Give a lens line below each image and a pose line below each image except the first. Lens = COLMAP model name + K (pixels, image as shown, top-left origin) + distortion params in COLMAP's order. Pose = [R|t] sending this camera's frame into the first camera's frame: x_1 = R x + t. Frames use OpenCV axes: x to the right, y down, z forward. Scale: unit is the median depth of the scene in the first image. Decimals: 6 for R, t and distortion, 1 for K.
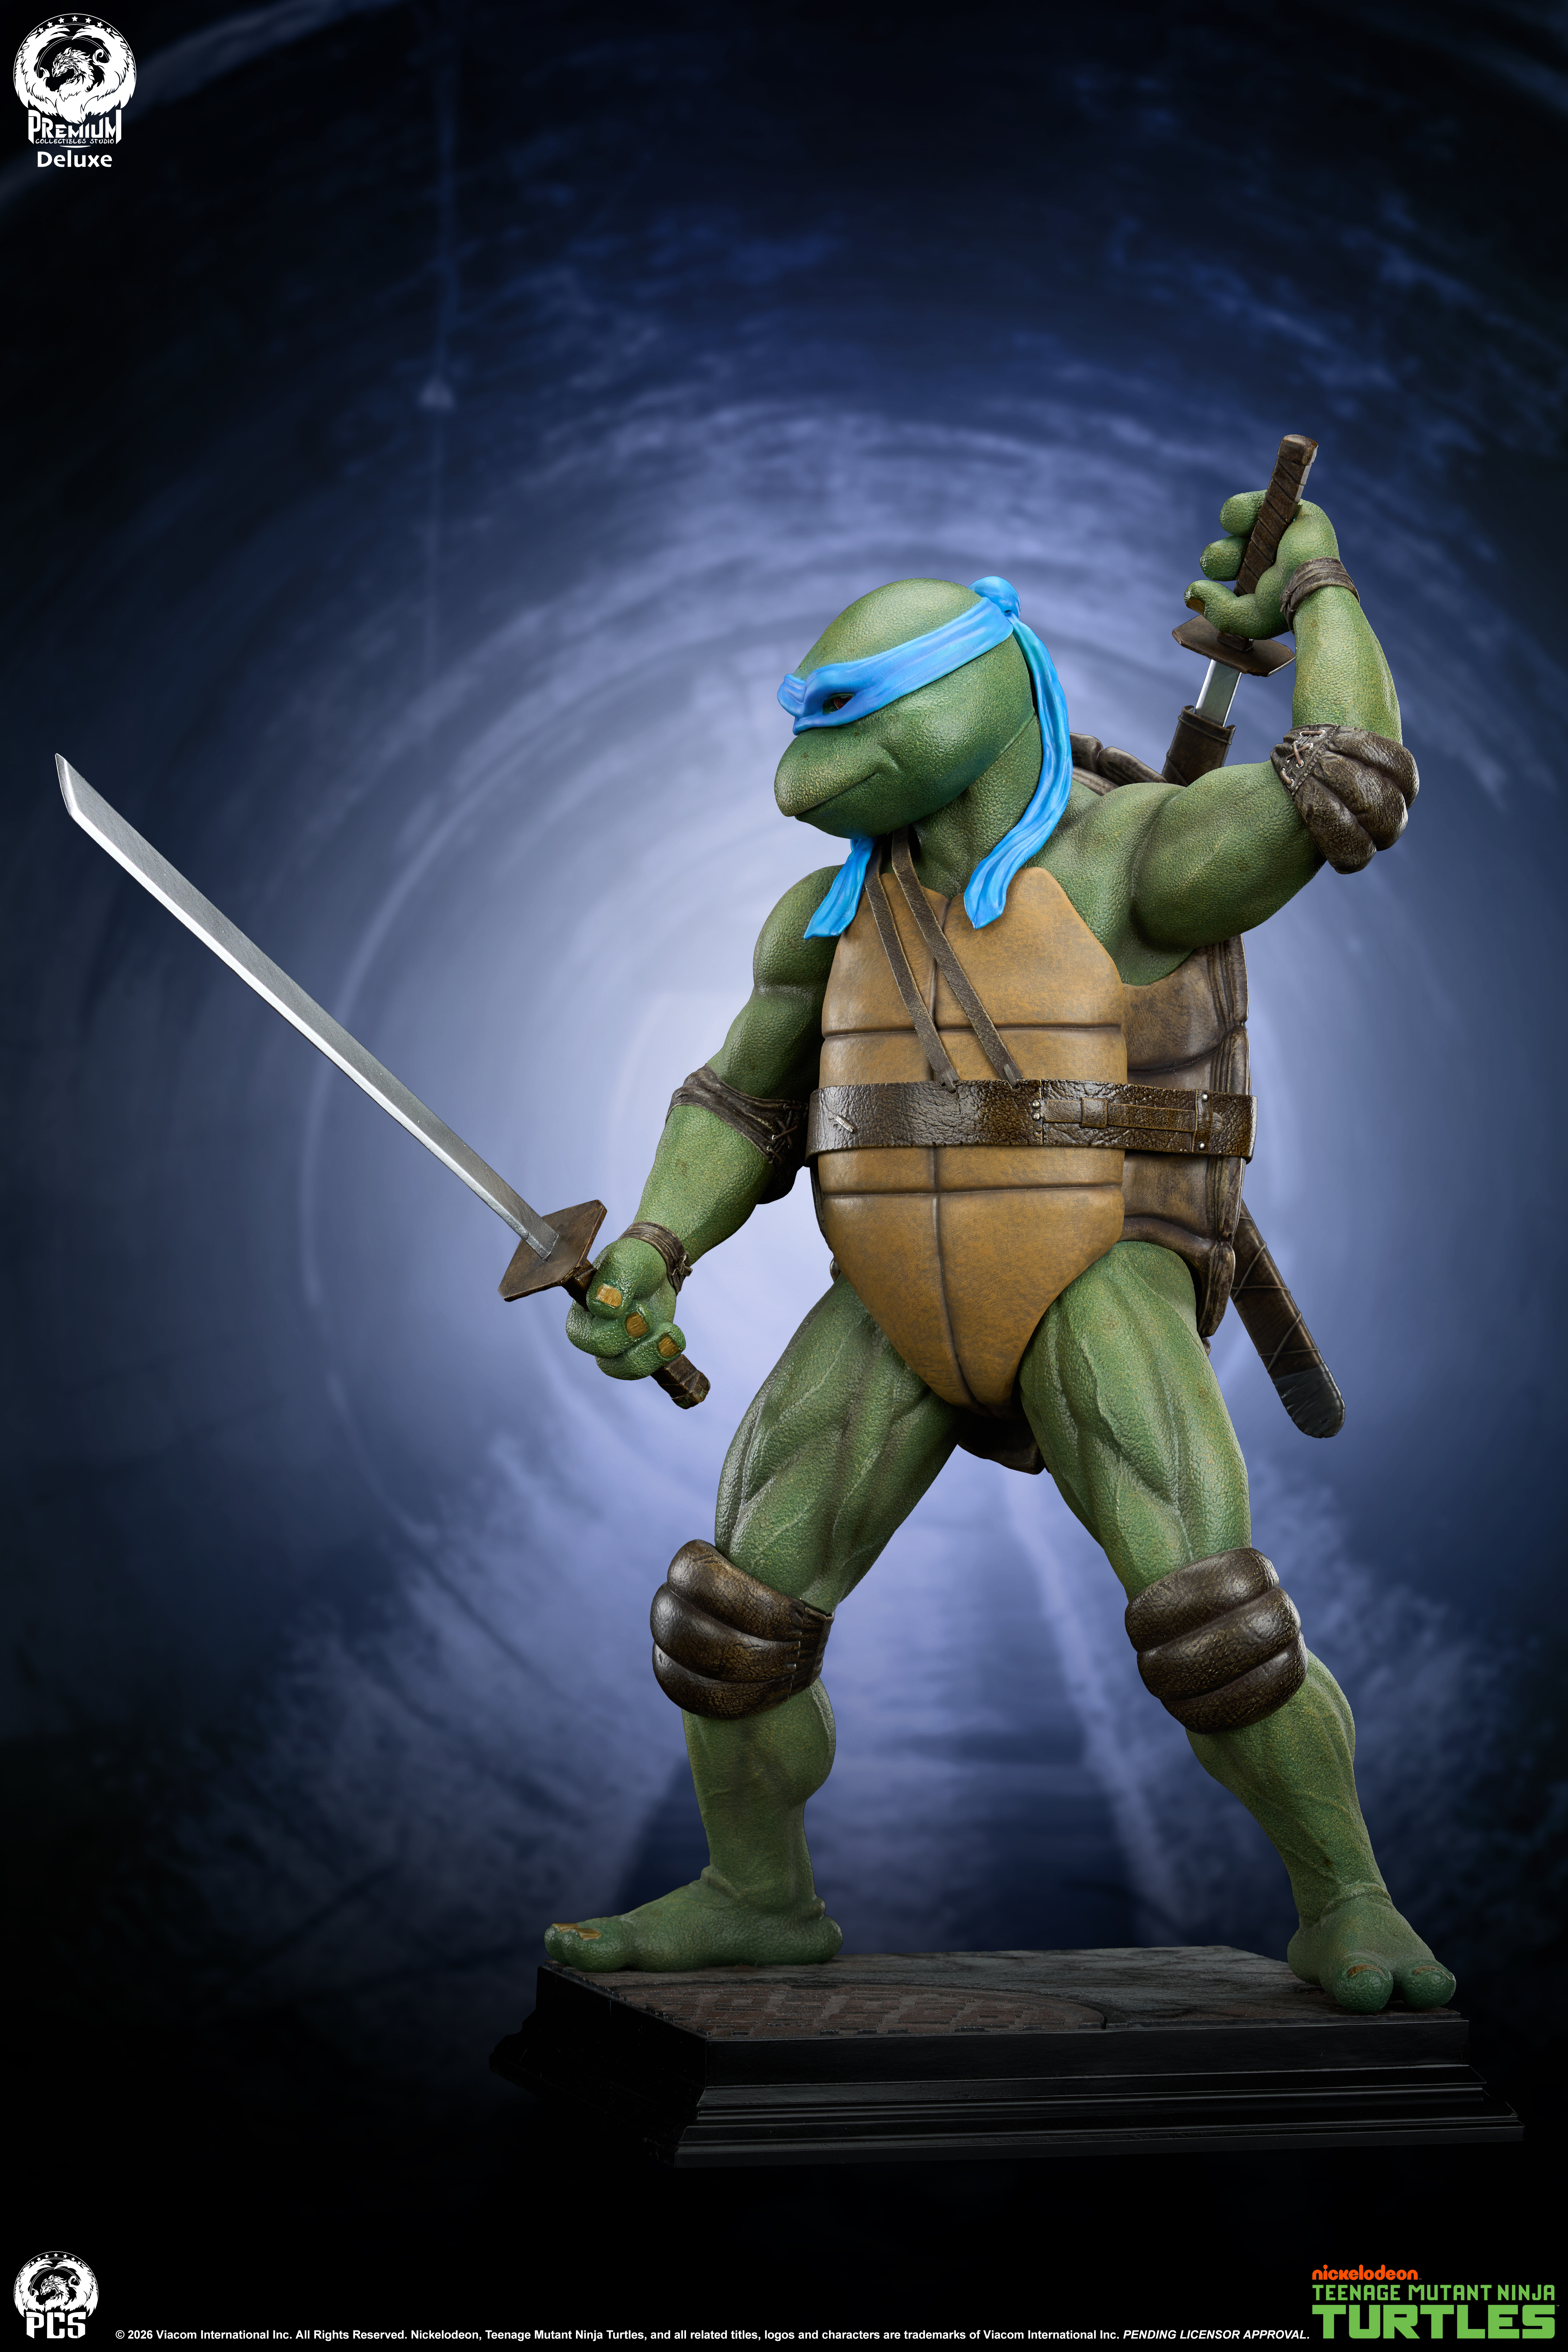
lens RADIAL K [[6849.5, 0, 784.0], [0, 6849.5, 1176.0], [0, 0, 1]] dist [-0.171711, -1.197874]
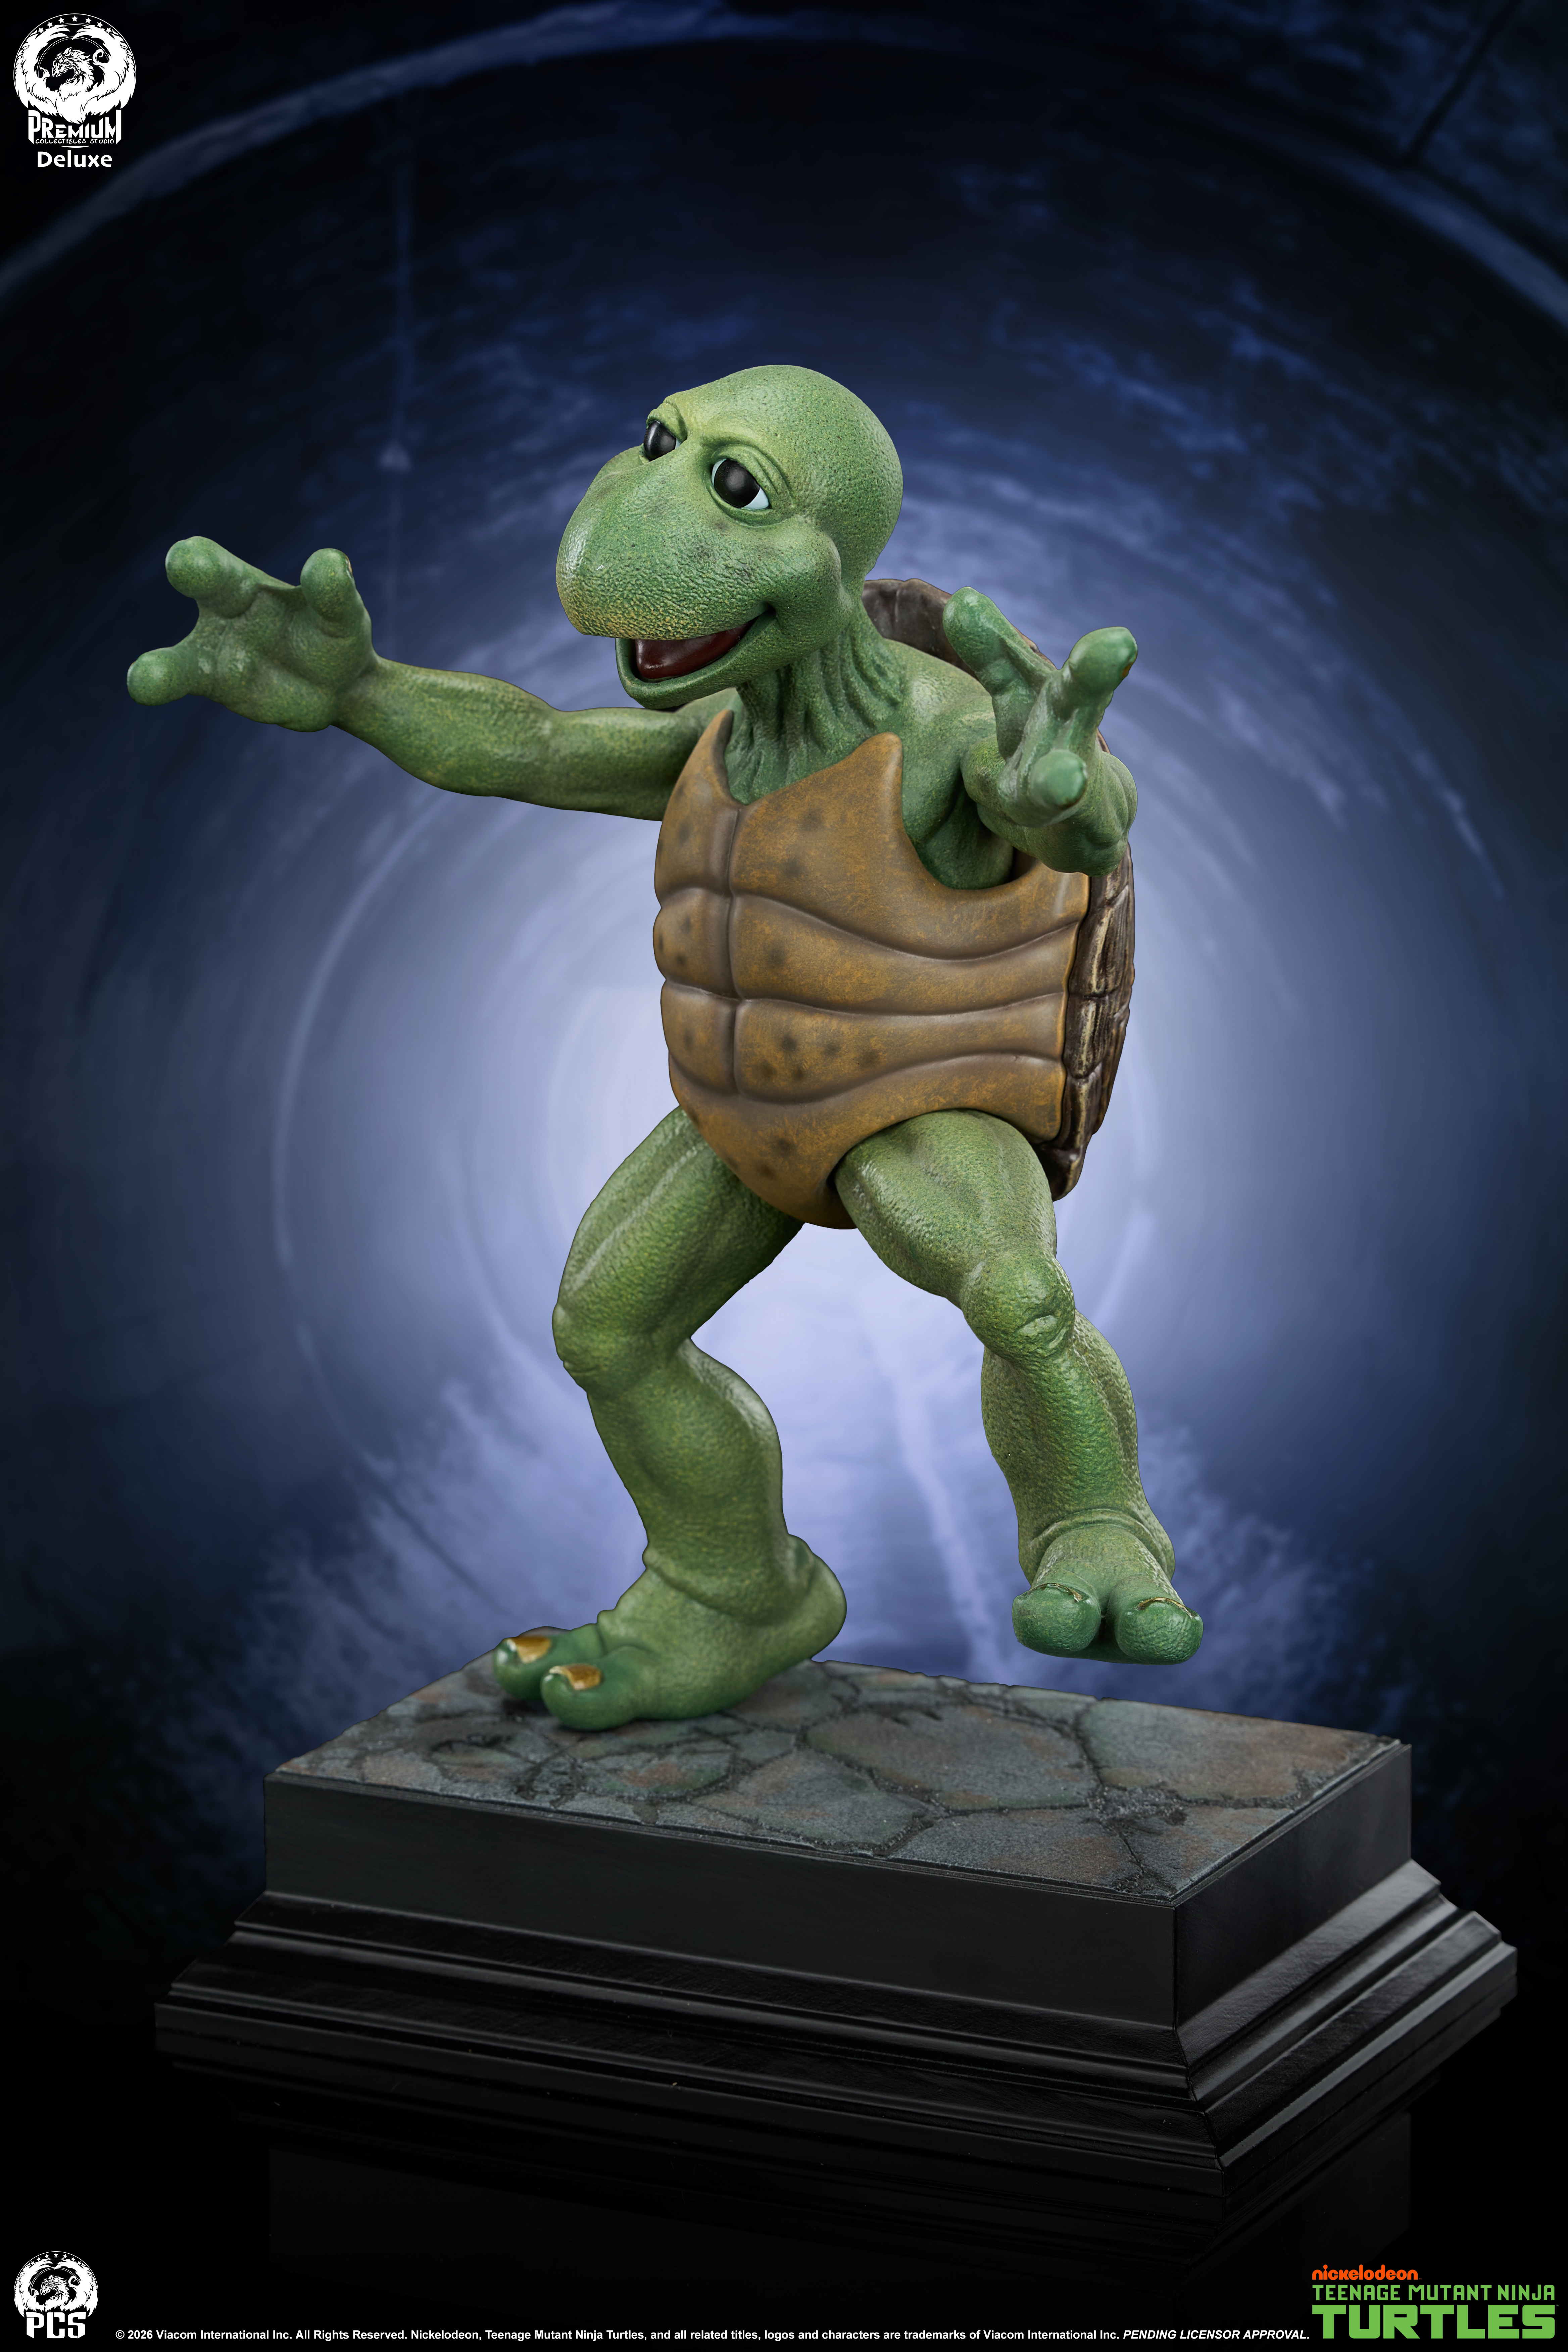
lens RADIAL K [[6849.5, 0, 784.0], [0, 6849.5, 1176.0], [0, 0, 1]] dist [-0.171711, -1.197874]
pose [[0.999985, 0.000129, 0.005394, 0.007310], [-0.000128, 1.000000, -0.000271, 0.004509], [-0.005394, 0.000270, 0.999985, -0.127698]]
